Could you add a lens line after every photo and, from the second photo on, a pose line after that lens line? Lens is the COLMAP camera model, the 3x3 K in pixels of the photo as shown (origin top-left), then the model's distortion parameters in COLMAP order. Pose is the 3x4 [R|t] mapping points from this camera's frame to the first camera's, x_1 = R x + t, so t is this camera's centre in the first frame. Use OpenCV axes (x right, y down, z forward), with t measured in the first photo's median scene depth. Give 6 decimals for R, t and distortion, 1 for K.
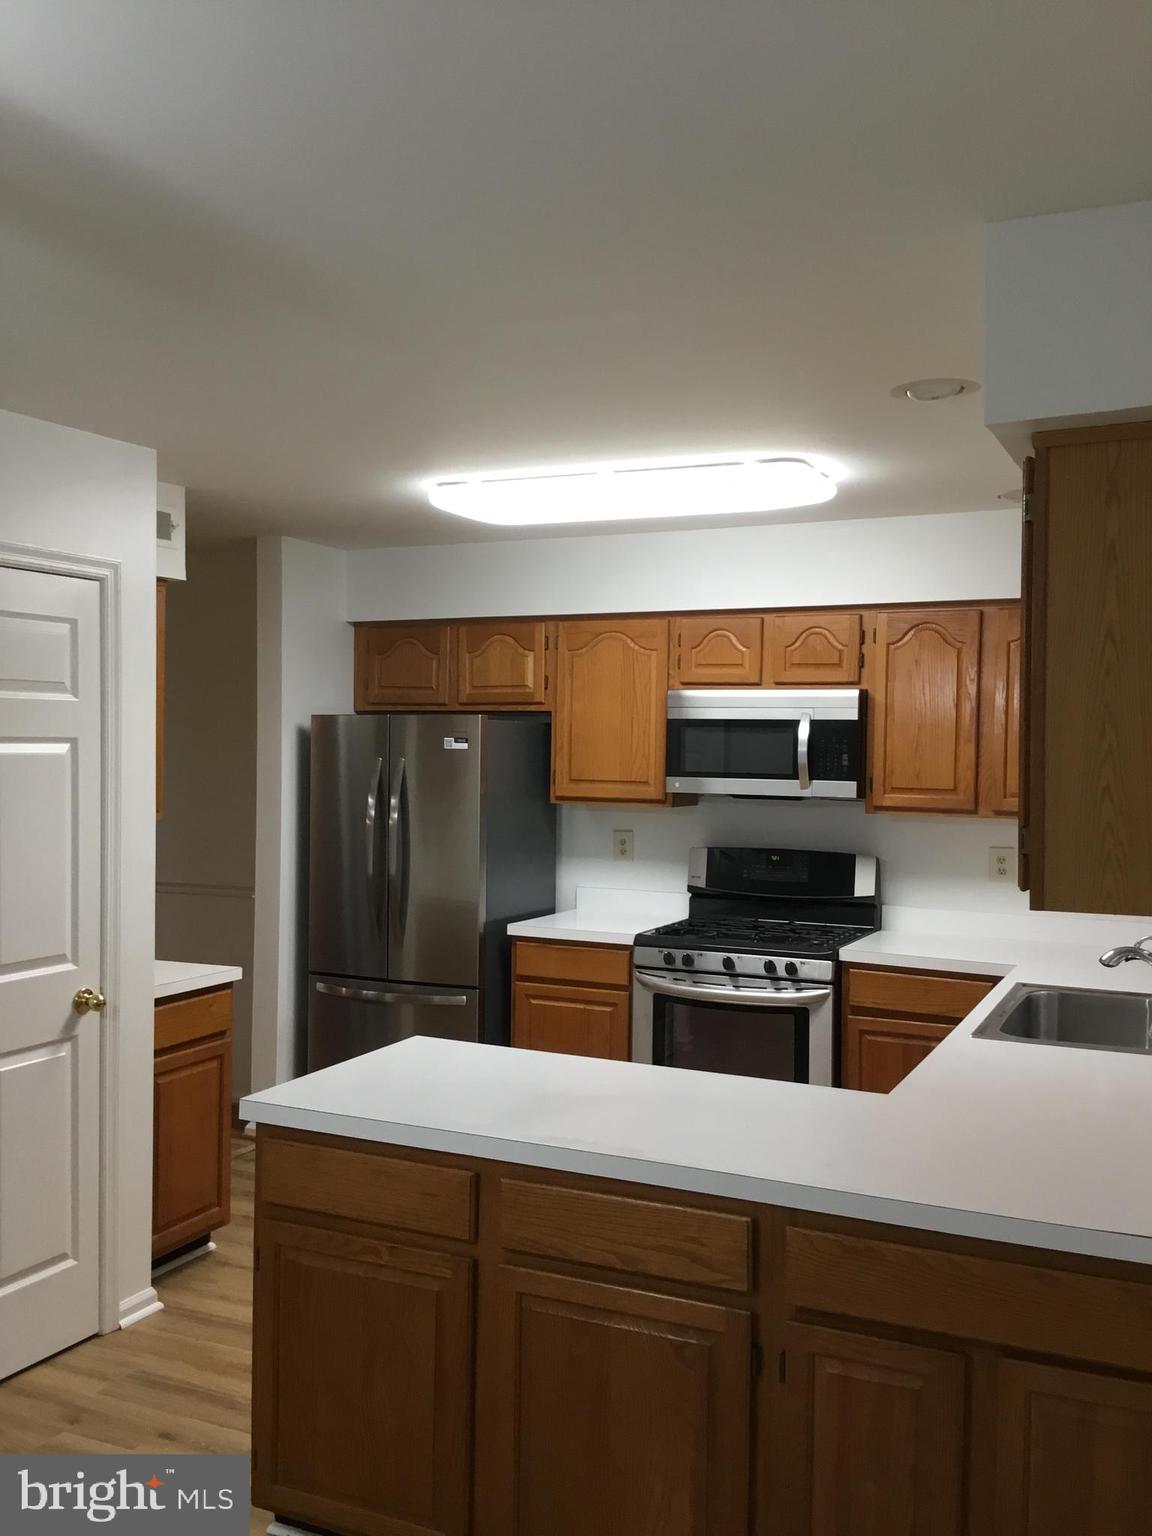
lens RADIAL K [[1413.9, 0, 576.4], [0, 1413.9, 770.5], [0, 0, 1]] dist [0.028322, 0.000000]
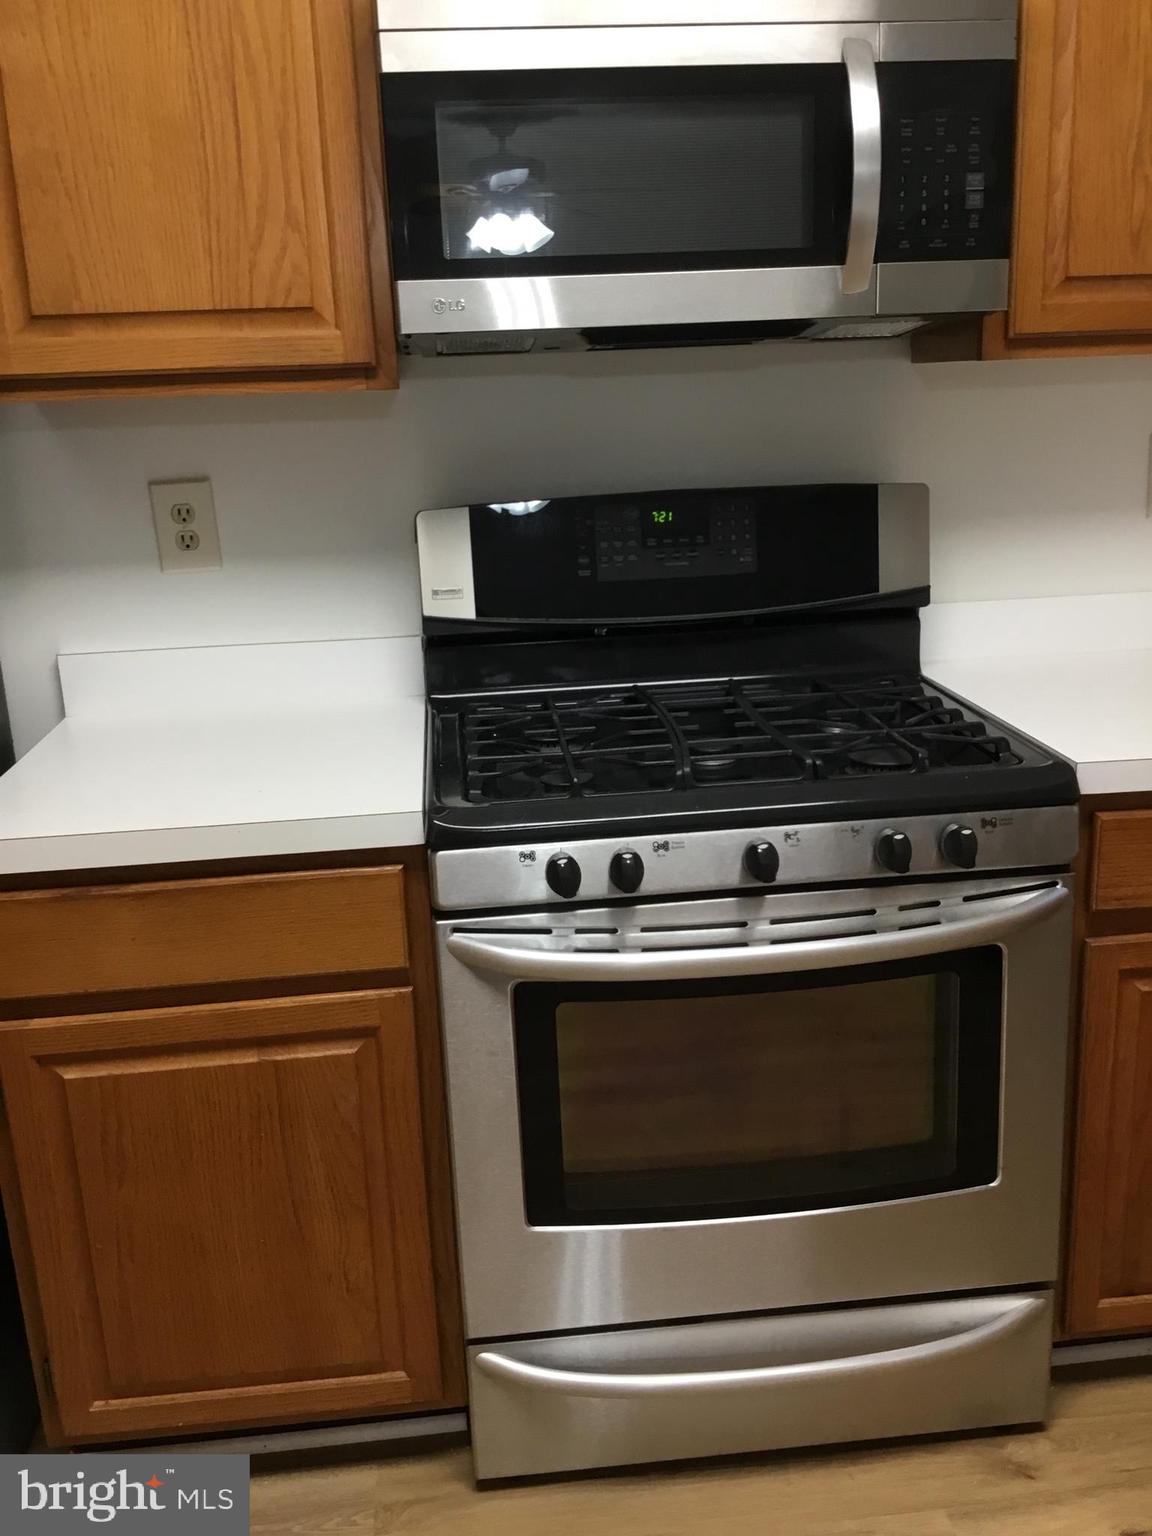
lens RADIAL K [[1413.9, 0, 571.1], [0, 1413.9, 782.8], [0, 0, 1]] dist [0.028322, 0.000000]
pose [[0.853742, -0.186549, 0.486132, -0.075382], [0.060423, 0.962805, 0.263355, 0.030792], [-0.517179, -0.195464, 0.833259, 0.708277]]
